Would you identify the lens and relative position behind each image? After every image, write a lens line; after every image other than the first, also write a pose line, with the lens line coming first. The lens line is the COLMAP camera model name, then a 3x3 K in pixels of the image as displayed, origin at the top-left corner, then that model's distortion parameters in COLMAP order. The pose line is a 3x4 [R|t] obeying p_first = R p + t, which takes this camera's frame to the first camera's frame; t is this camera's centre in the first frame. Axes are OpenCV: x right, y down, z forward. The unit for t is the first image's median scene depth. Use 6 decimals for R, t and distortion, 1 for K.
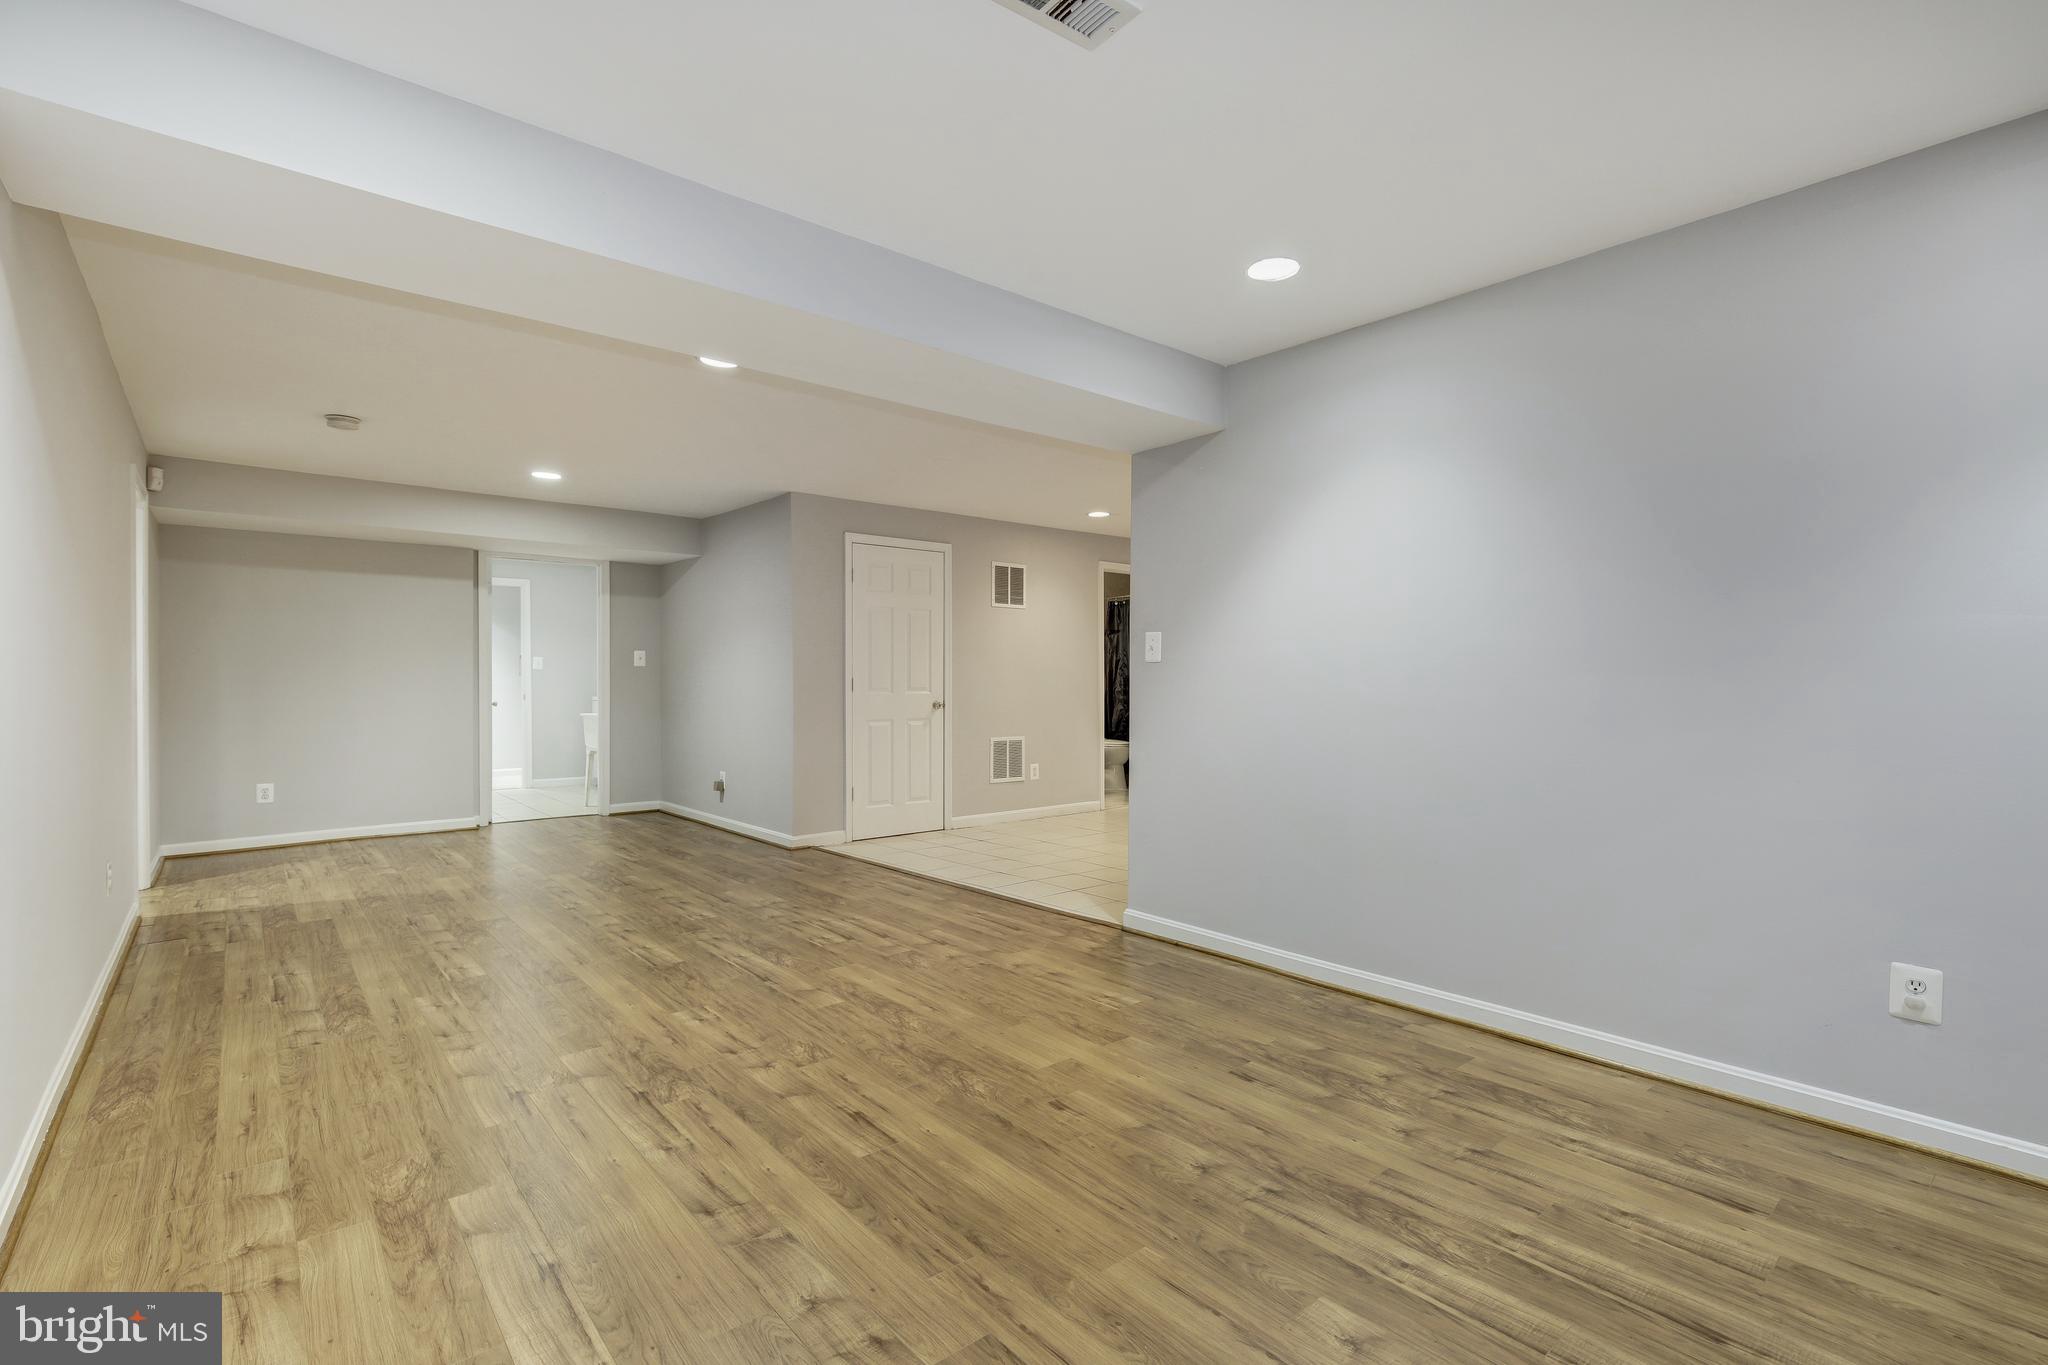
lens RADIAL K [[942.2, 0, 1026.6], [0, 942.2, 685.6], [0, 0, 1]] dist [-0.019842, 0.005262]
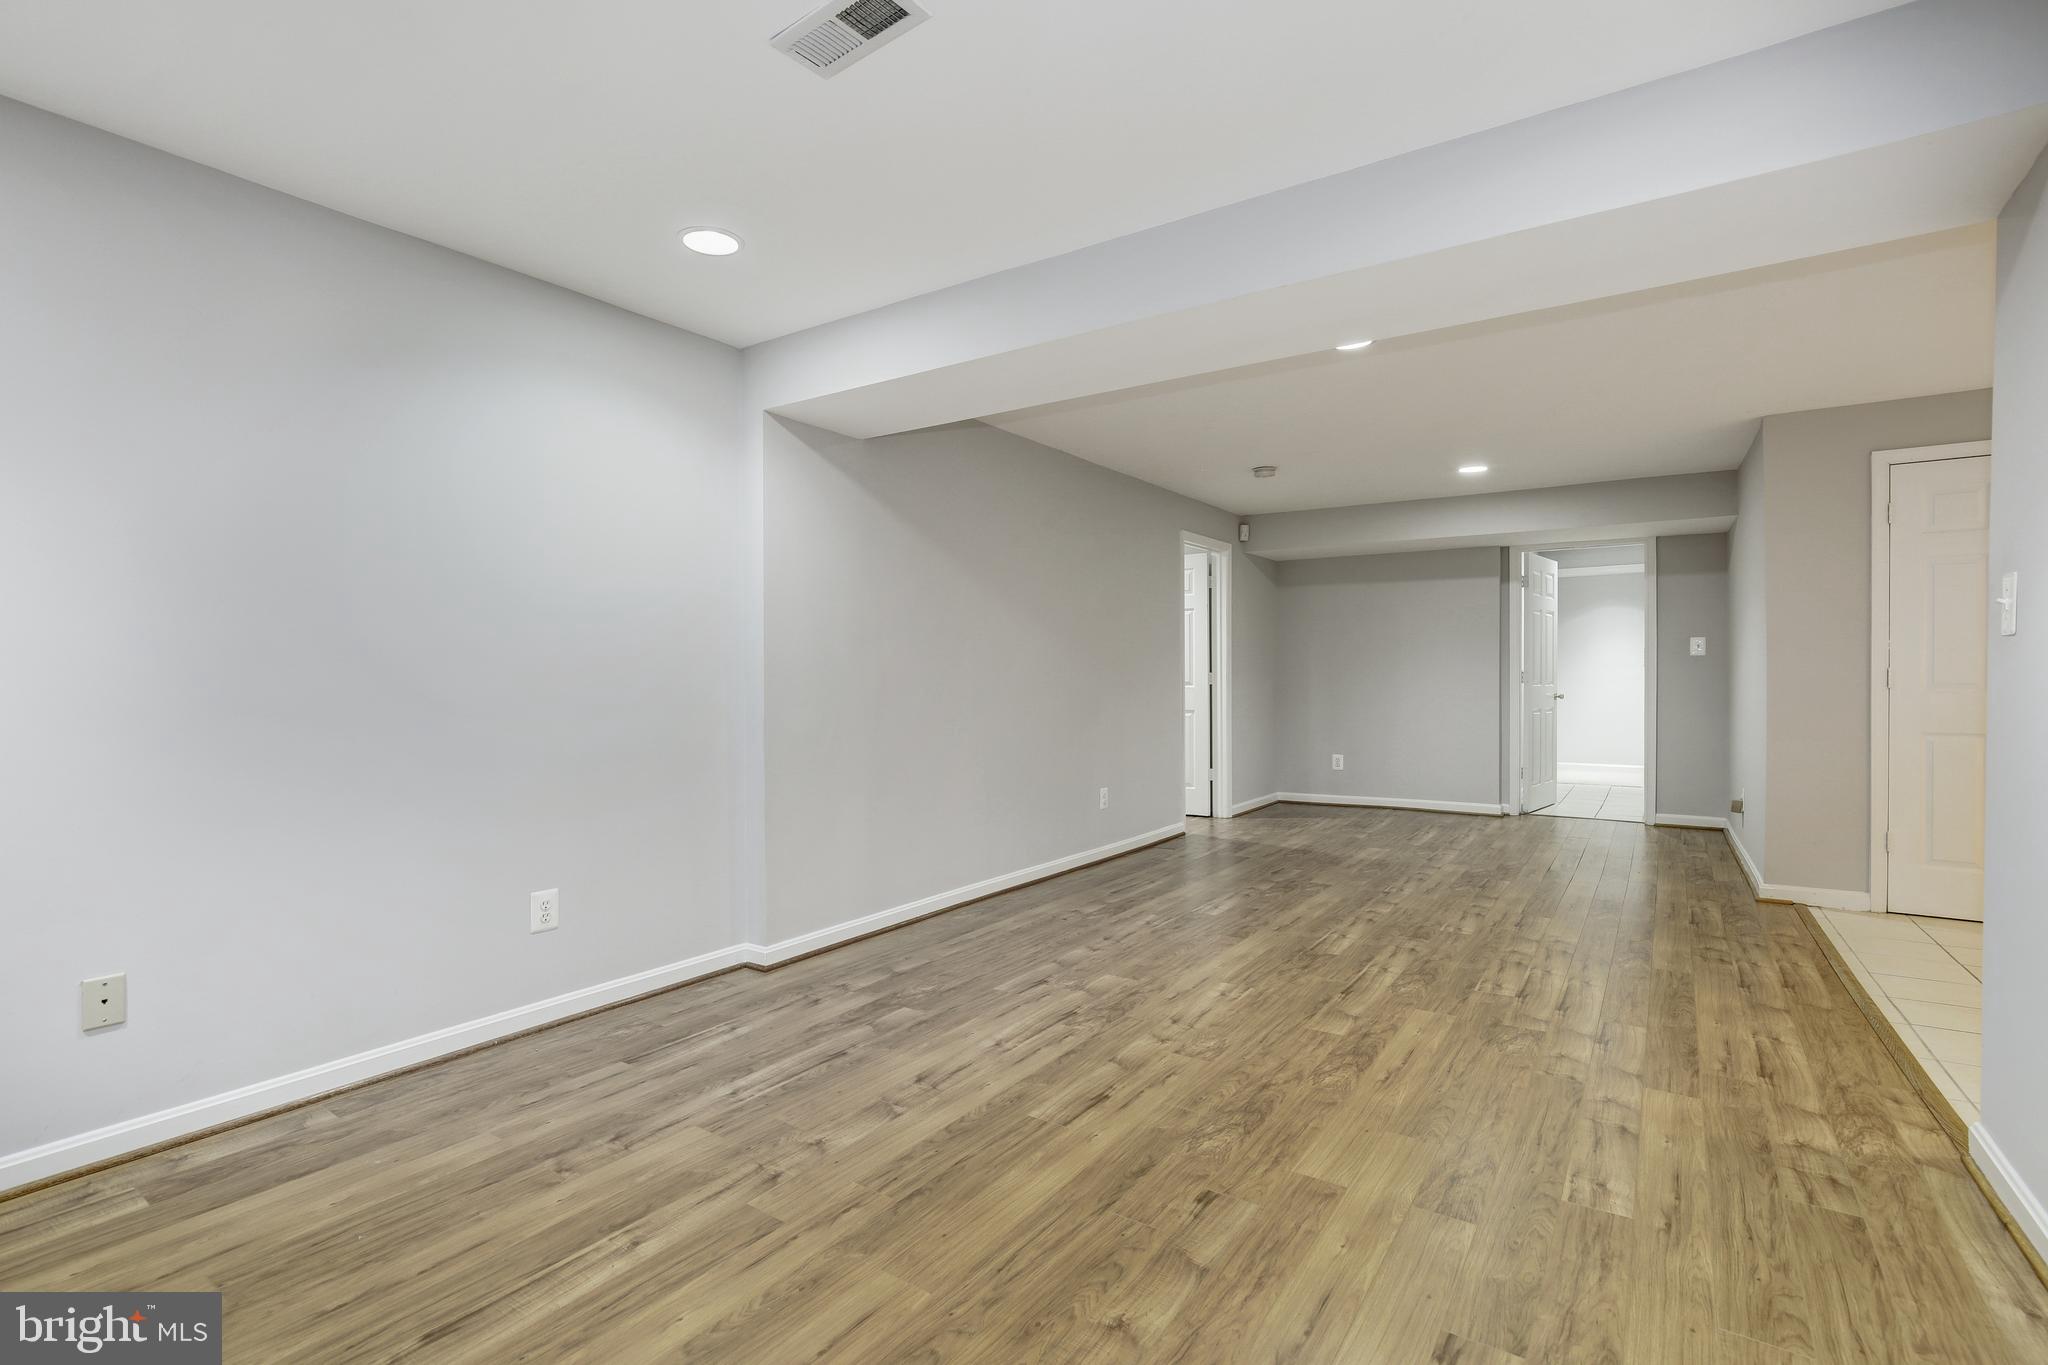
lens RADIAL K [[942.2, 0, 1029.8], [0, 942.2, 676.7], [0, 0, 1]] dist [-0.019842, 0.005262]
pose [[0.264423, 0.001824, -0.964405, 0.571560], [-0.001997, 0.999997, 0.001344, -0.003517], [0.964405, 0.001570, 0.264426, 0.469926]]
